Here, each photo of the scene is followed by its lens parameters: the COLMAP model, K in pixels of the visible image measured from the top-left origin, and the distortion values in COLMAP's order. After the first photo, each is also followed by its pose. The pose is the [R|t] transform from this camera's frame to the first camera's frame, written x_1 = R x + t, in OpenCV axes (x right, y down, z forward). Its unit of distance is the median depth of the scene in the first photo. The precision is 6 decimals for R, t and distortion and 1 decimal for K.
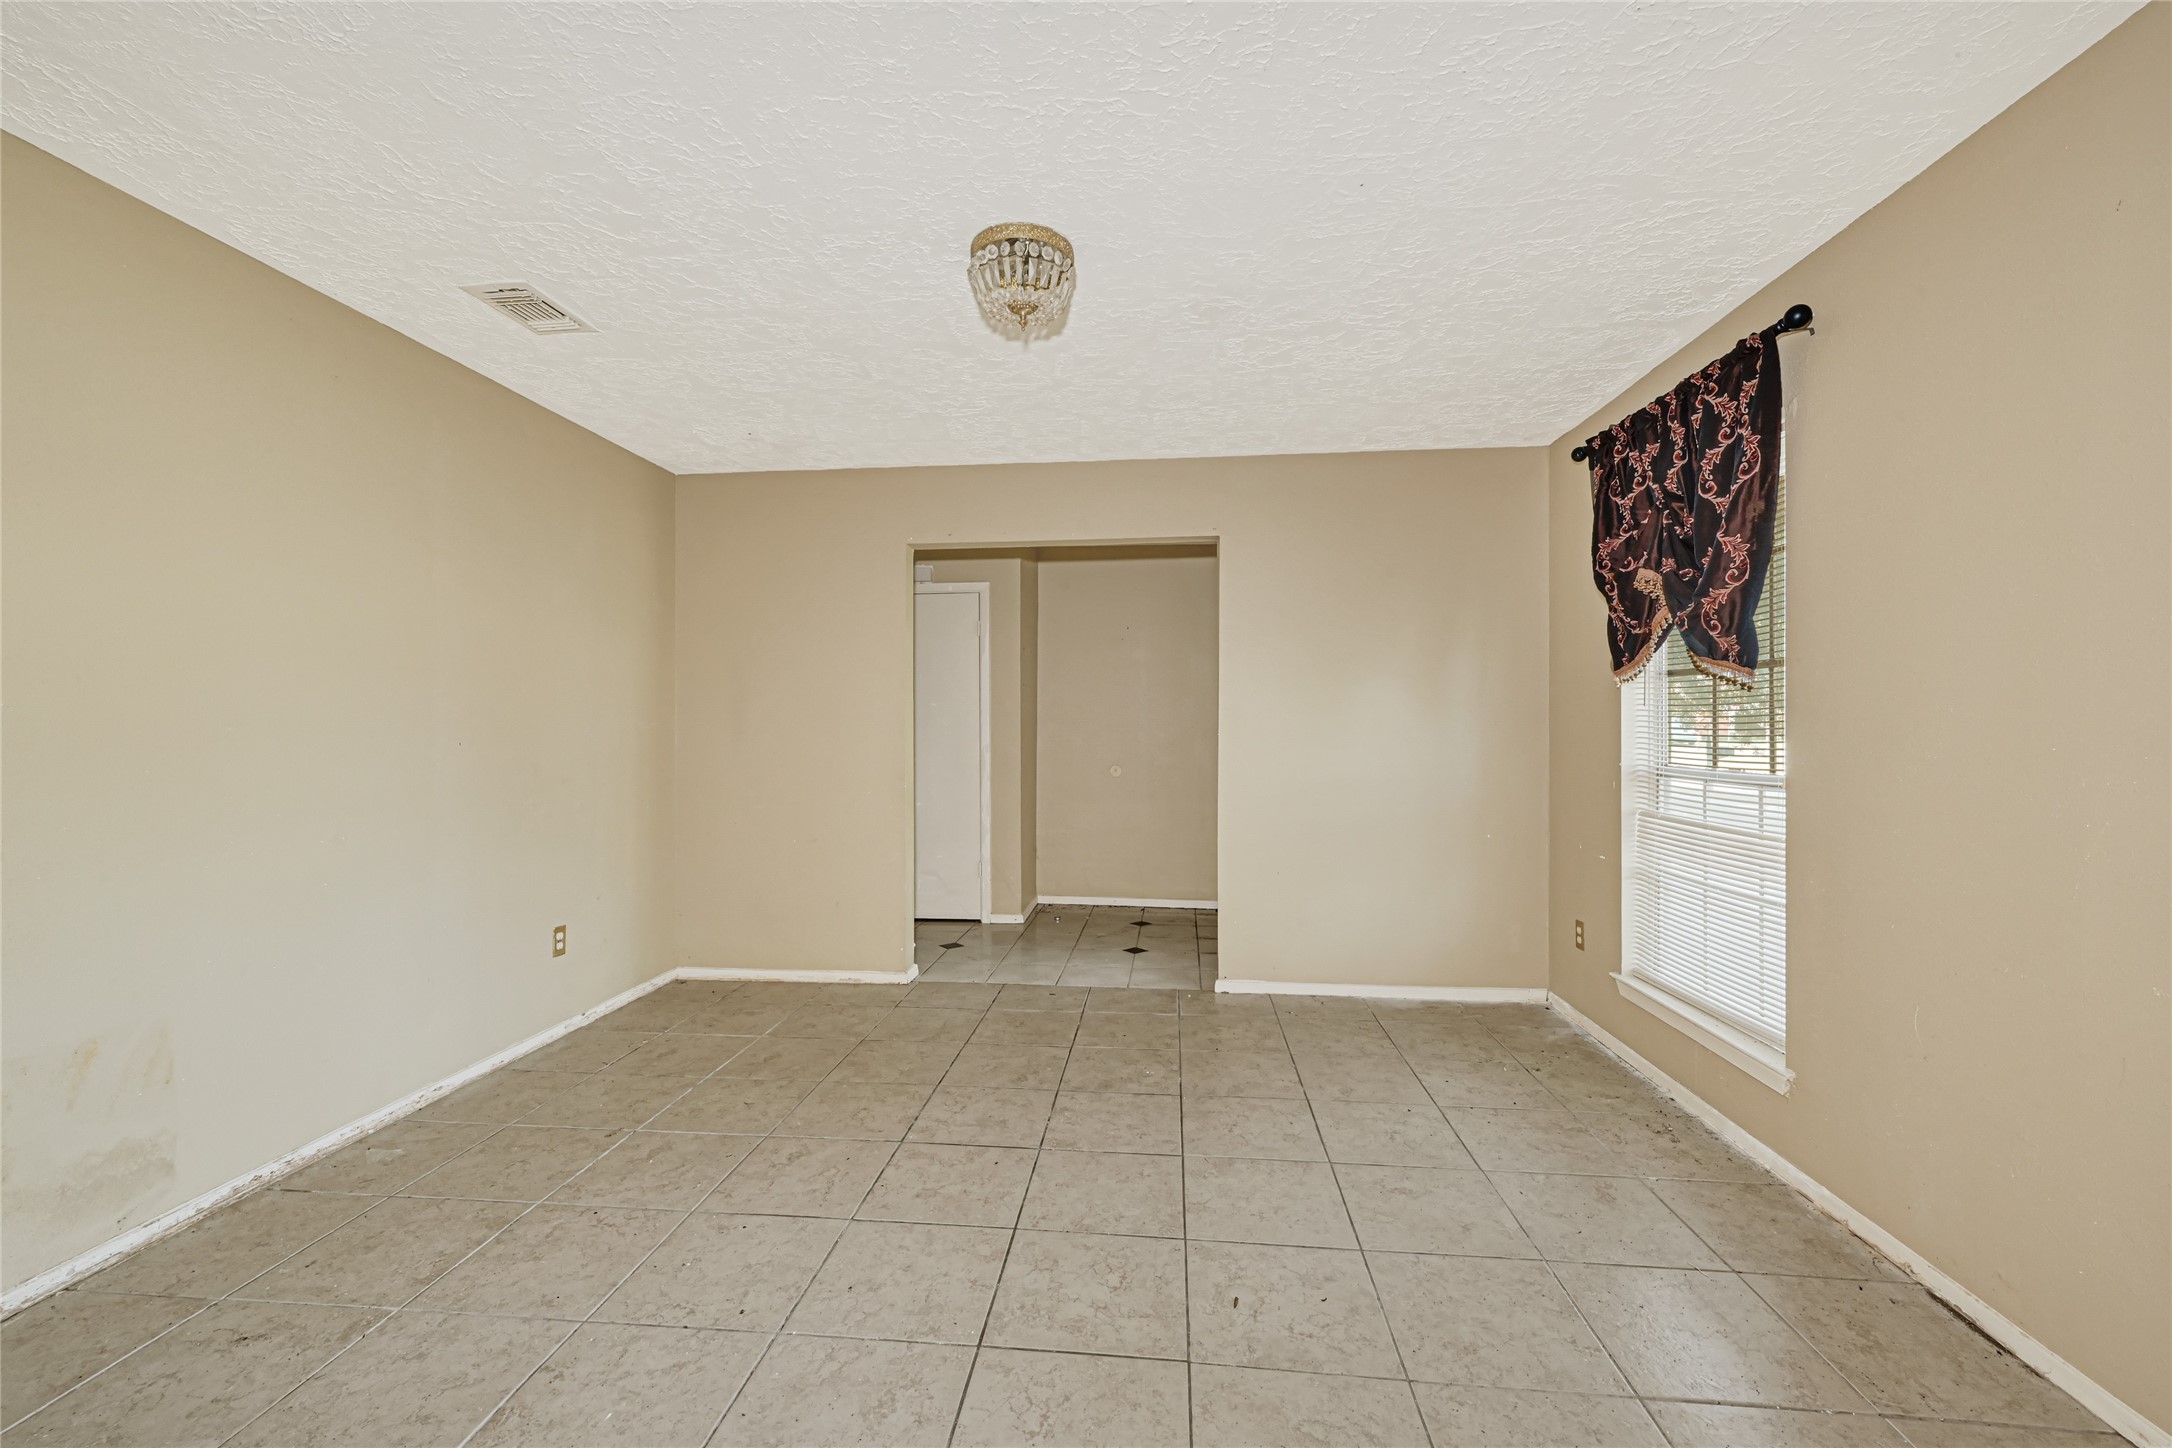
lens RADIAL K [[885.4, 0, 1090.6], [0, 885.4, 724.2], [0, 0, 1]] dist [0.001369, 0.000722]
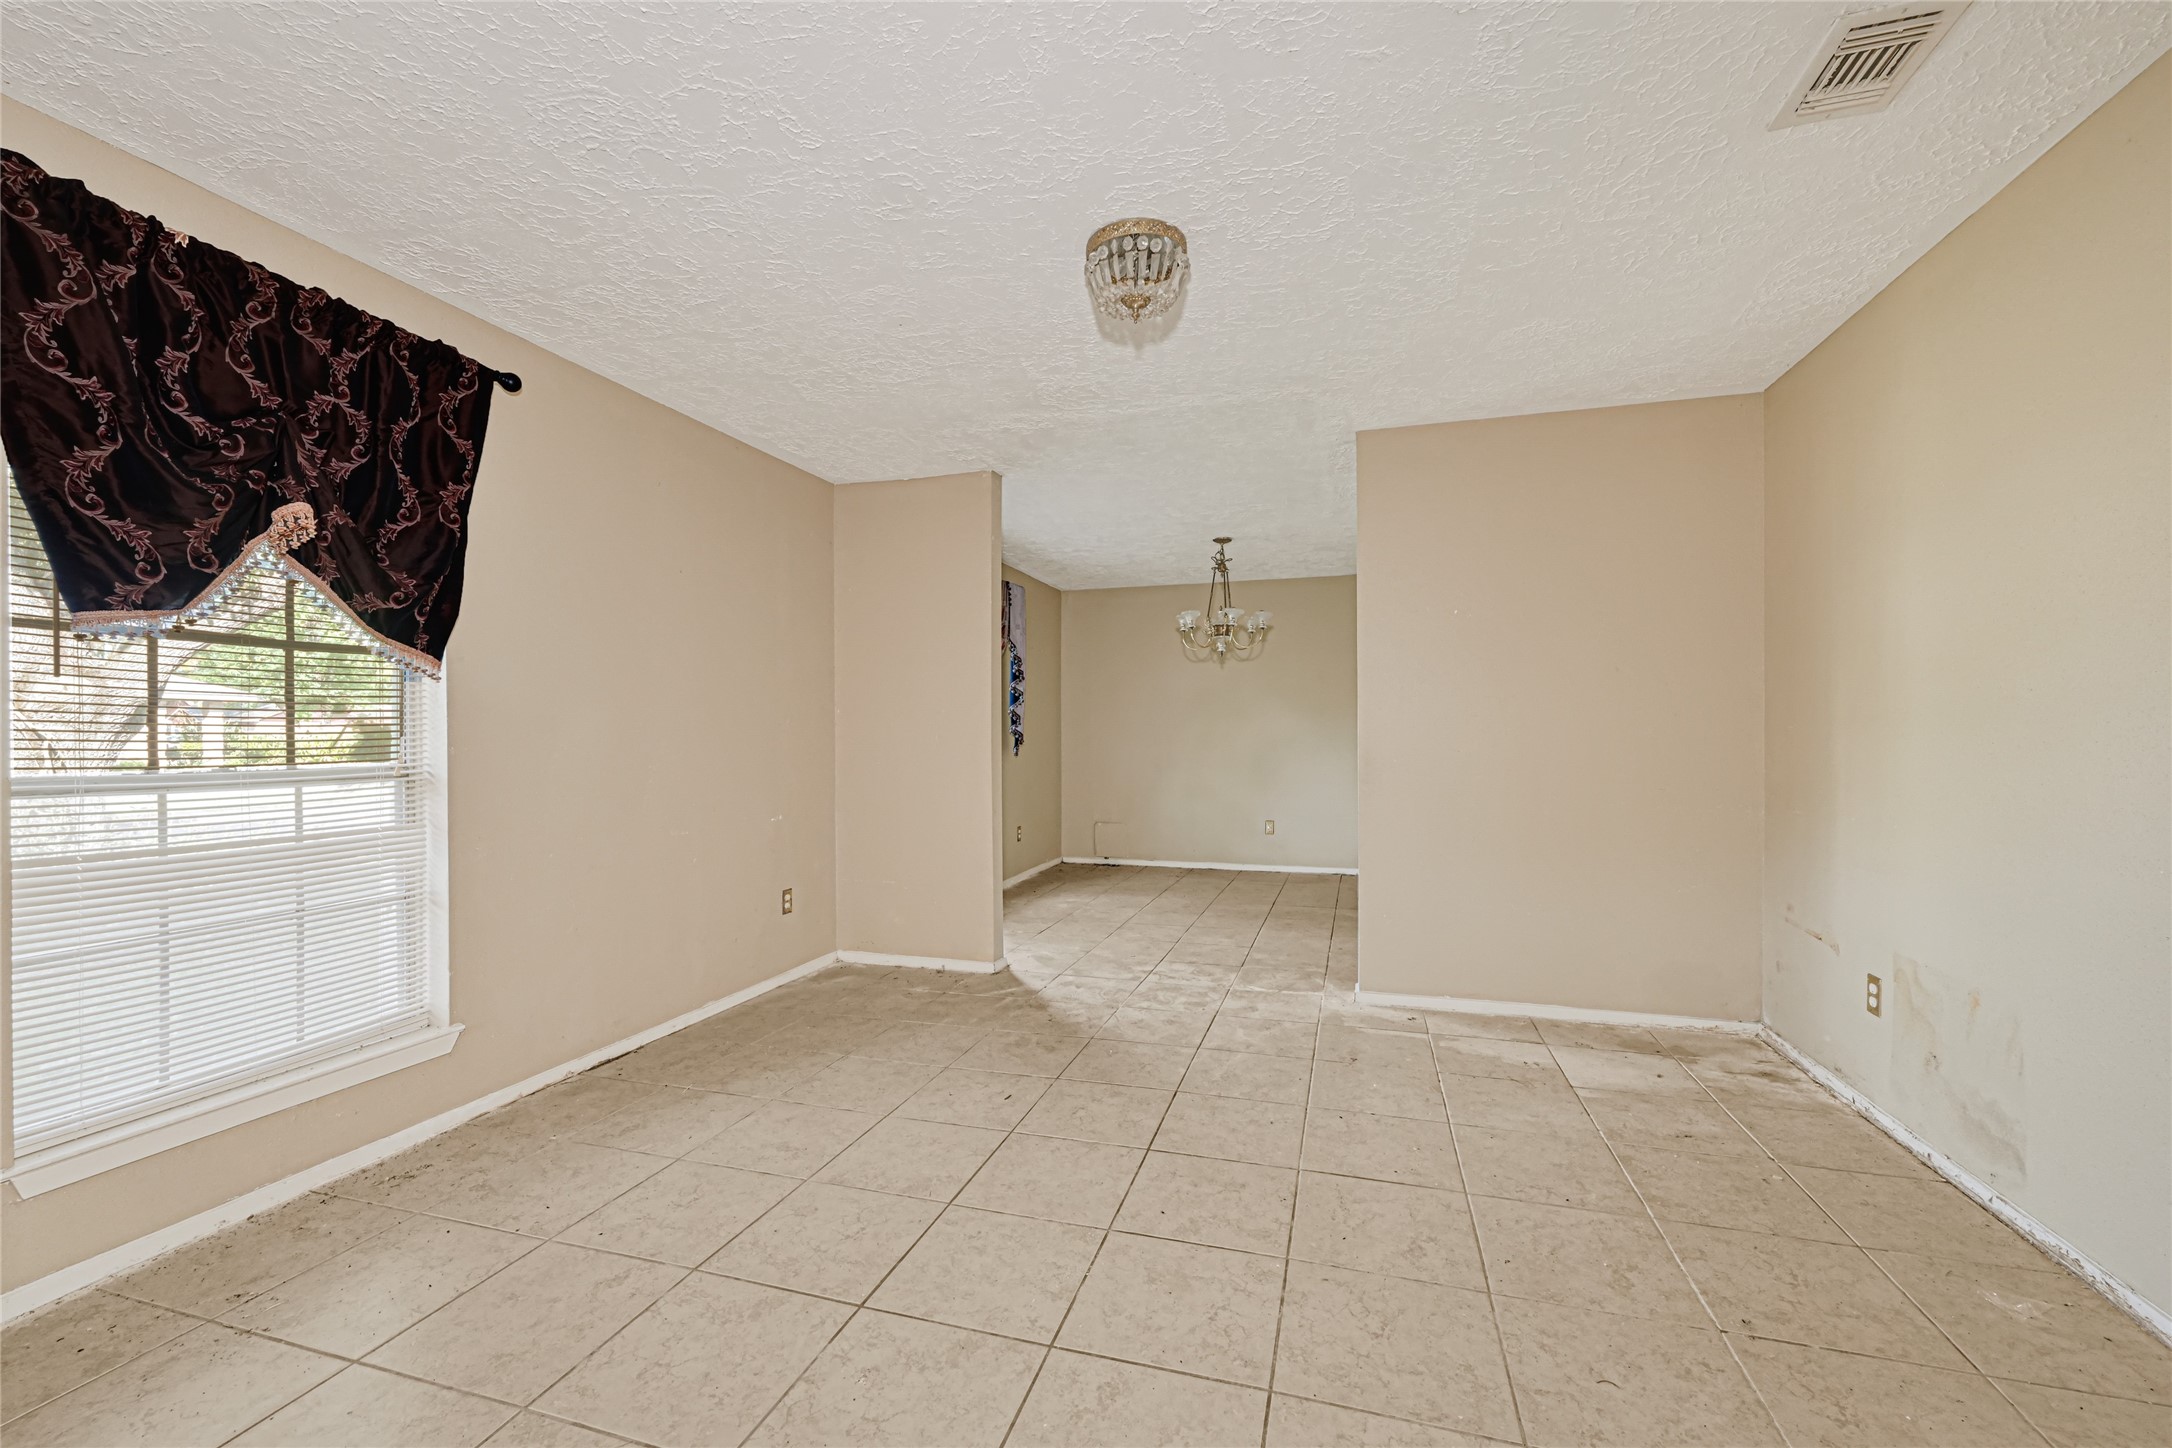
lens RADIAL K [[885.4, 0, 1084.9], [0, 885.4, 734.3], [0, 0, 1]] dist [0.001369, 0.000722]
pose [[-0.978223, 0.003388, 0.207527, -0.193225], [0.003413, 0.999994, -0.000237, 0.023936], [-0.207527, 0.000477, -0.978229, 1.689854]]
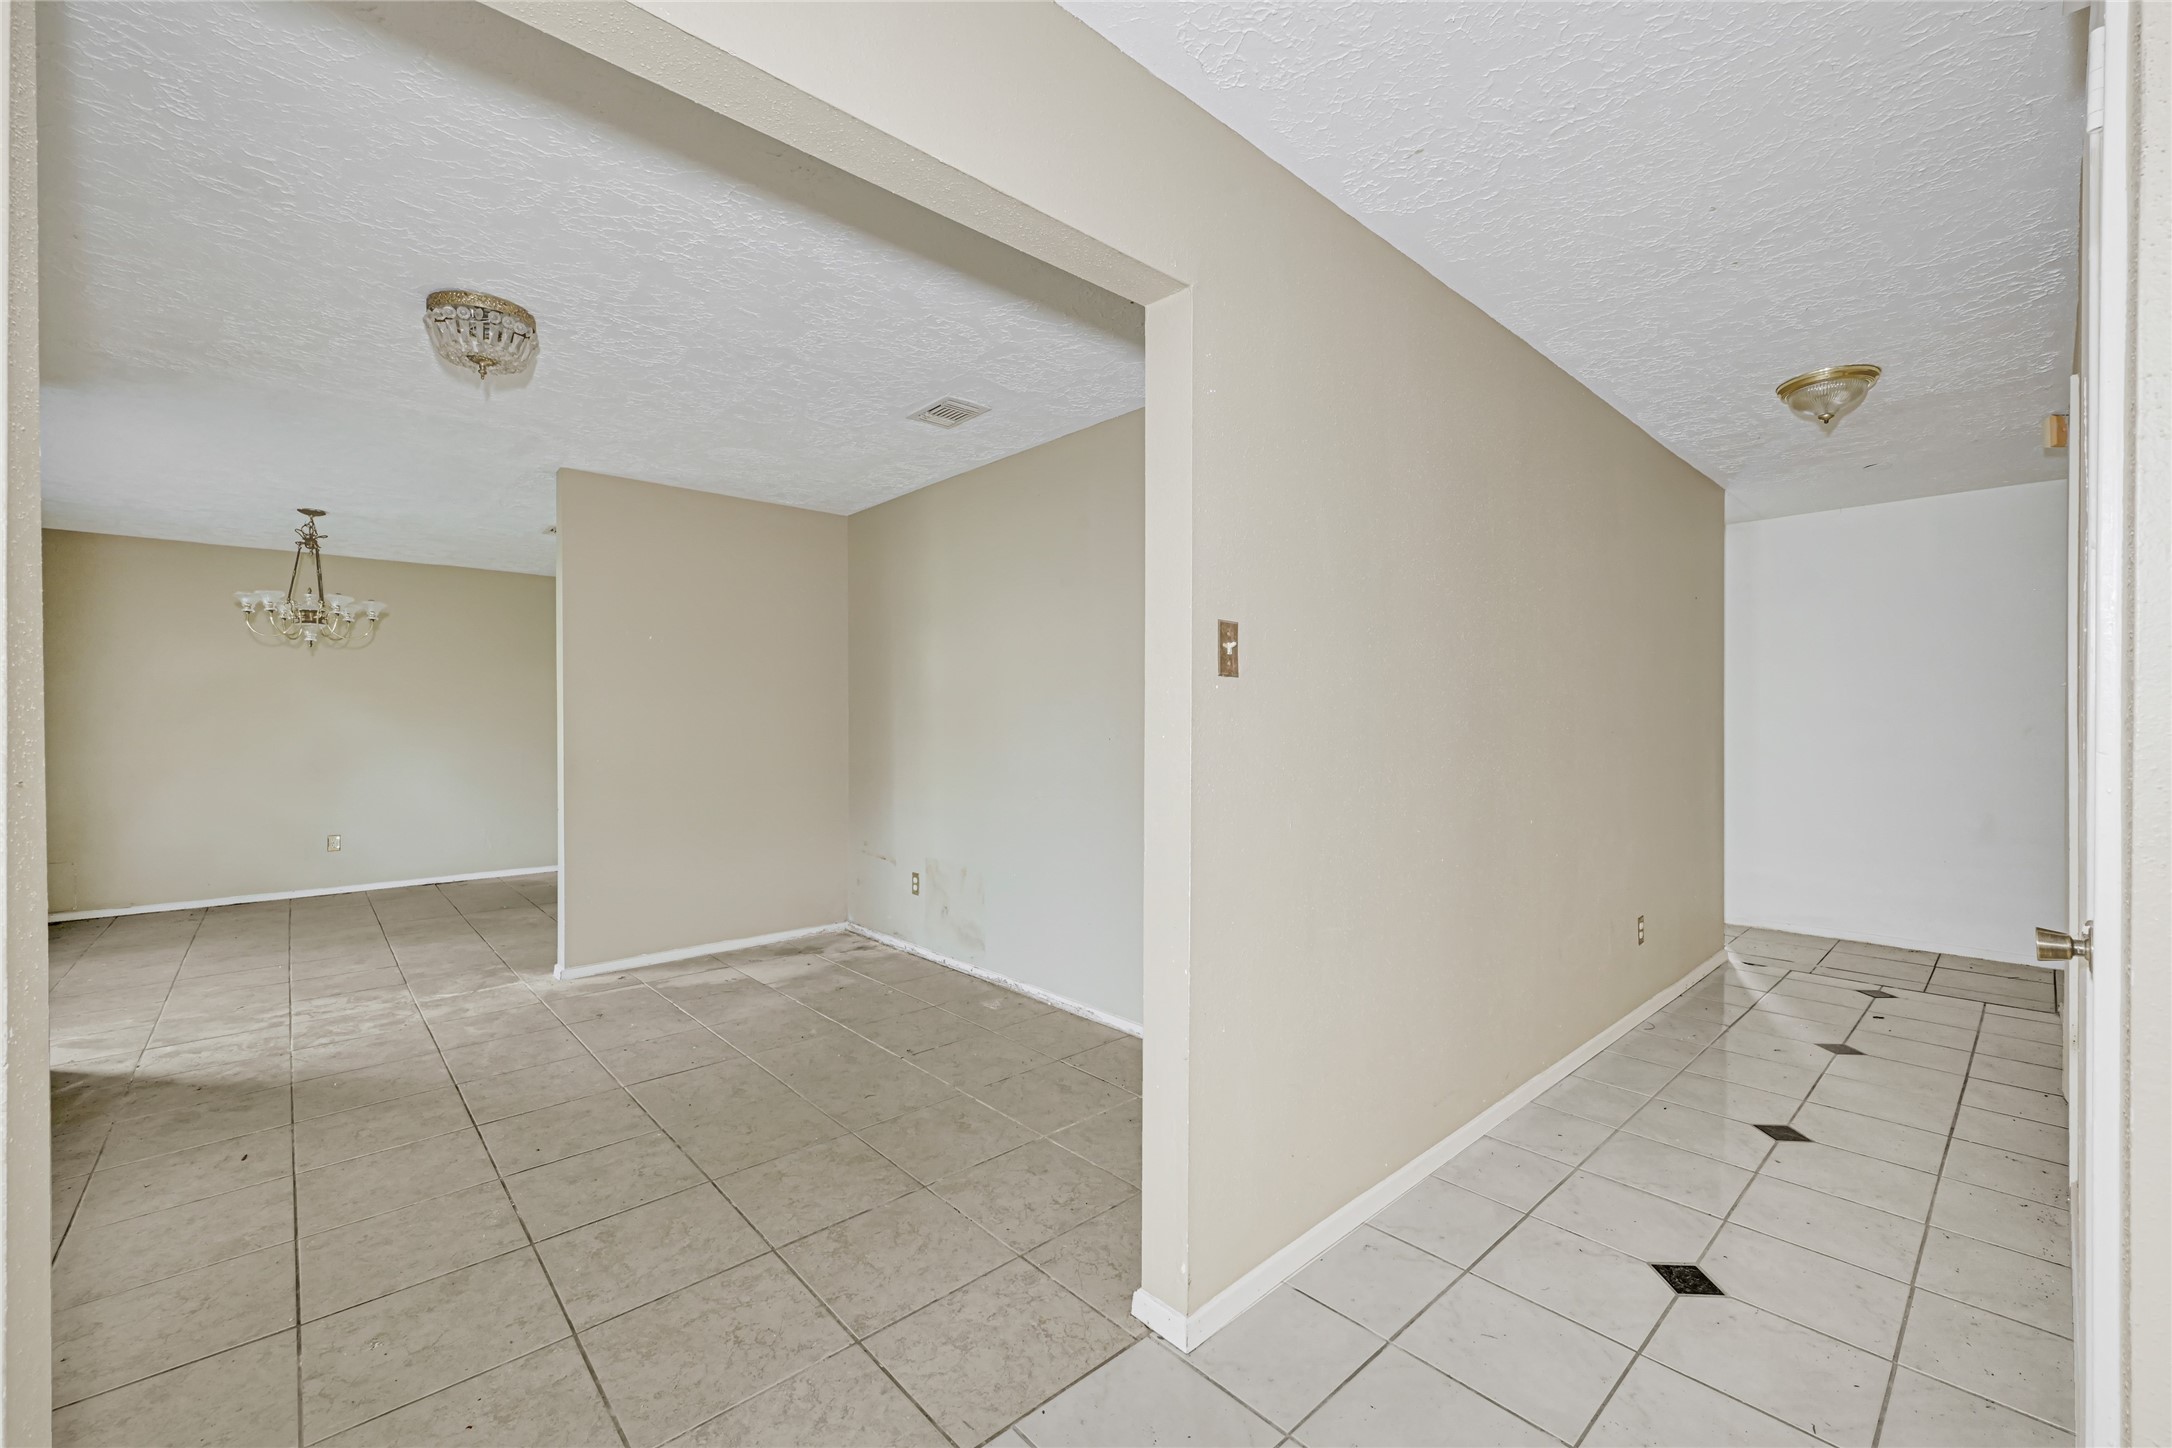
lens RADIAL K [[885.4, 0, 1090.3], [0, 885.4, 716.4], [0, 0, 1]] dist [0.001369, 0.000722]
pose [[-0.675520, 0.000215, -0.737342, 0.200039], [0.005665, 0.999972, -0.004899, -0.000929], [0.737320, -0.007487, -0.675502, 1.971086]]
